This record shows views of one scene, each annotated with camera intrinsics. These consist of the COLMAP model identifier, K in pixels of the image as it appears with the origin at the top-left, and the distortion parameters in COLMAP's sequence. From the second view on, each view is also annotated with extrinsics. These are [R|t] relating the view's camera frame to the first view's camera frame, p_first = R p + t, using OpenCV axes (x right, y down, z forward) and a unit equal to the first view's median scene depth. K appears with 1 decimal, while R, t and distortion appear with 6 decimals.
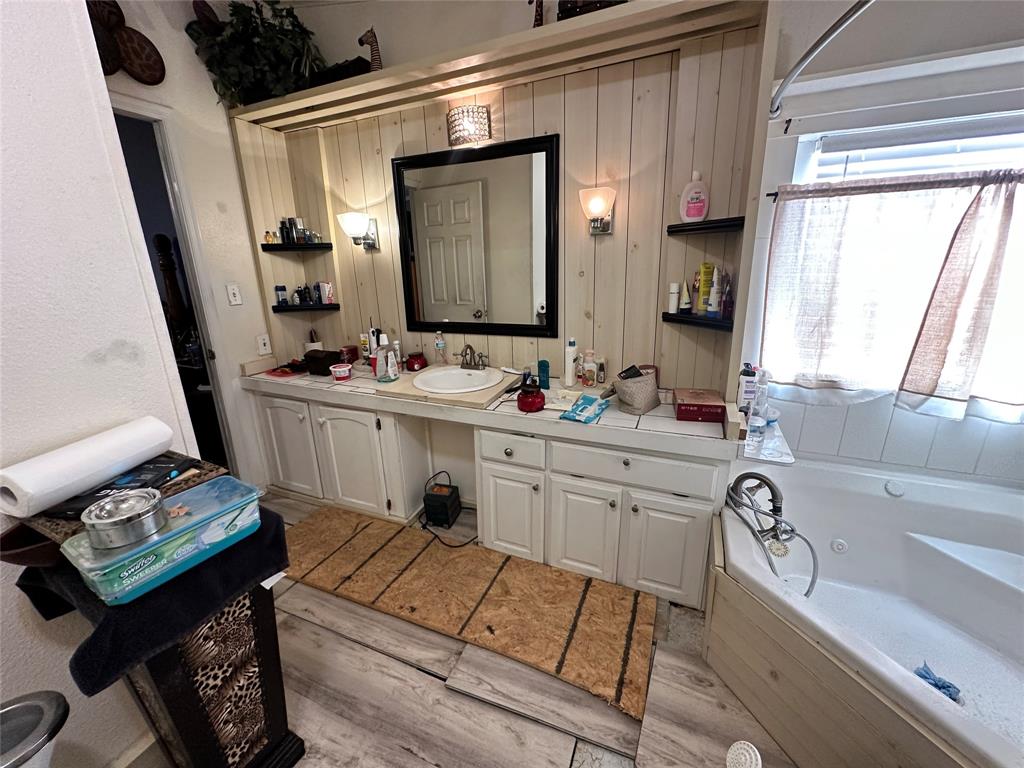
lens RADIAL K [[407.9, 0, 513.2], [0, 407.9, 379.4], [0, 0, 1]] dist [-0.003138, -0.000214]
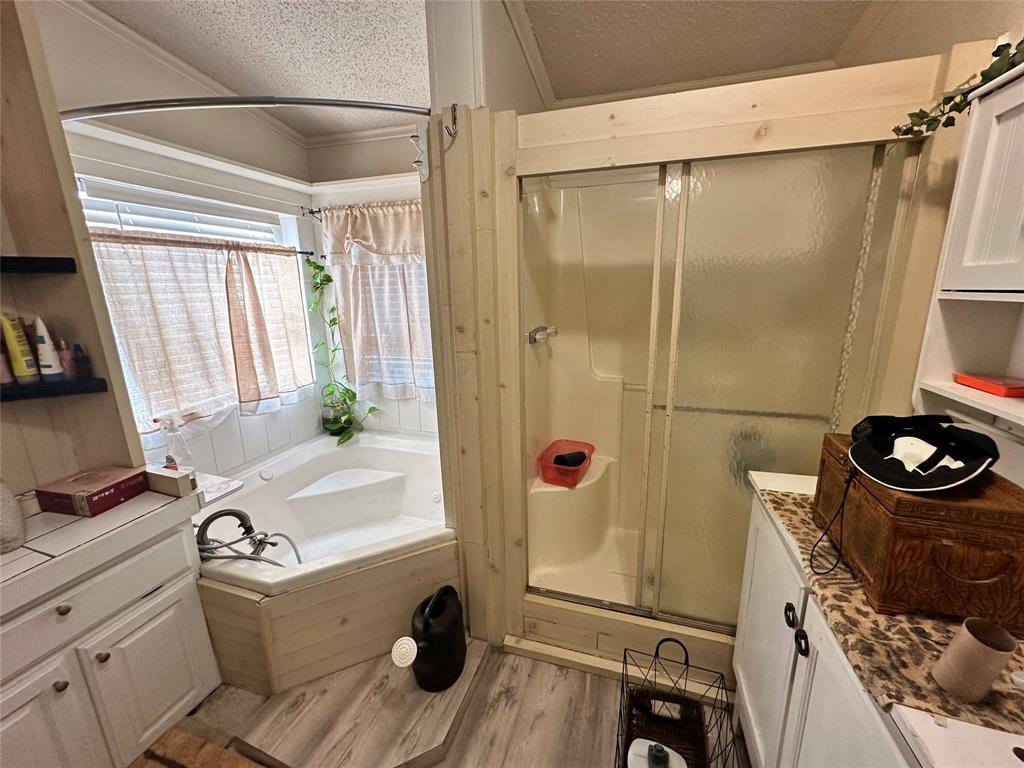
lens RADIAL K [[407.9, 0, 513.2], [0, 407.9, 379.4], [0, 0, 1]] dist [-0.003138, -0.000214]
pose [[-0.096107, -0.204741, 0.974087, -0.358046], [0.283216, 0.932542, 0.223952, -0.087481], [-0.954228, 0.297401, -0.031638, 0.212057]]
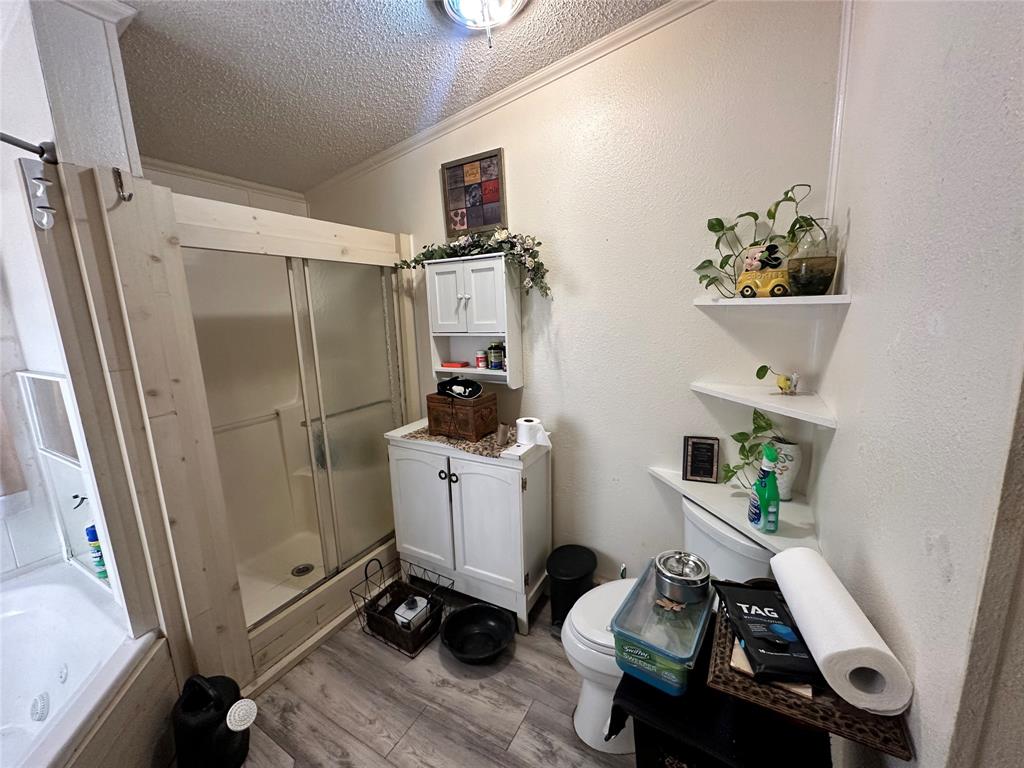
lens RADIAL K [[407.9, 0, 513.2], [0, 407.9, 379.4], [0, 0, 1]] dist [-0.003138, -0.000214]
pose [[-0.992524, 0.025604, 0.119330, -0.299184], [0.074481, 0.901635, 0.426035, -0.338604], [-0.096684, 0.431738, -0.896802, 0.892085]]
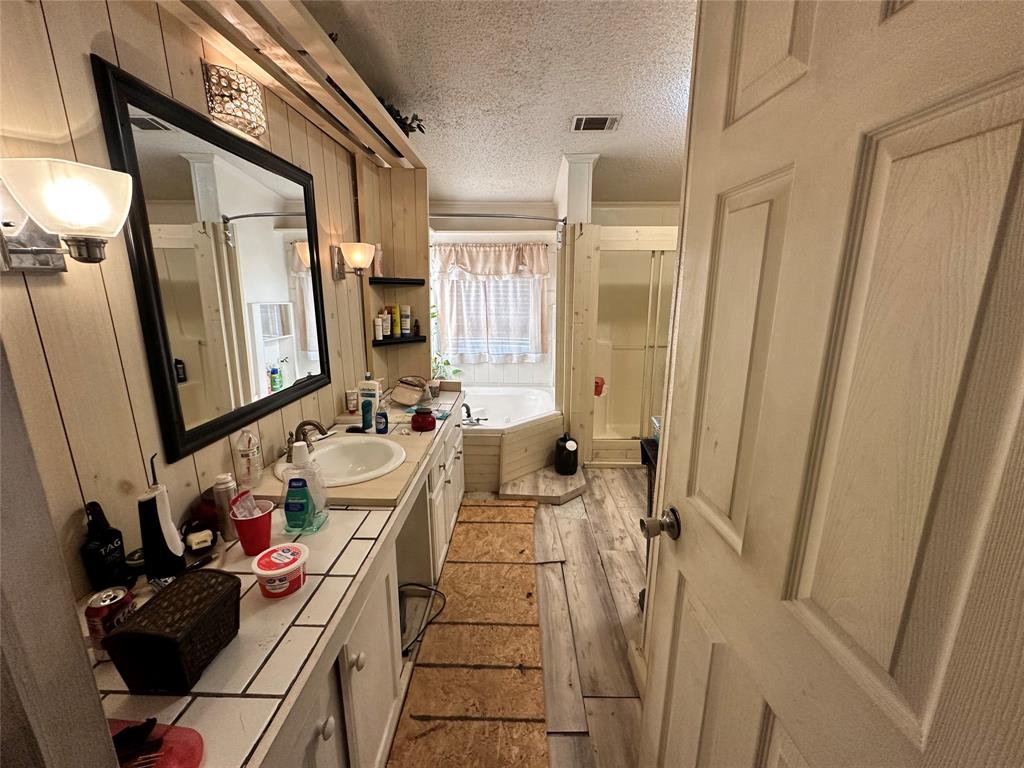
lens RADIAL K [[407.9, 0, 513.2], [0, 407.9, 379.4], [0, 0, 1]] dist [-0.003138, -0.000214]
pose [[-0.374326, -0.180646, 0.909531, -1.230047], [0.251600, 0.924262, 0.287120, -0.373345], [-0.892512, 0.336315, -0.300524, 1.227122]]
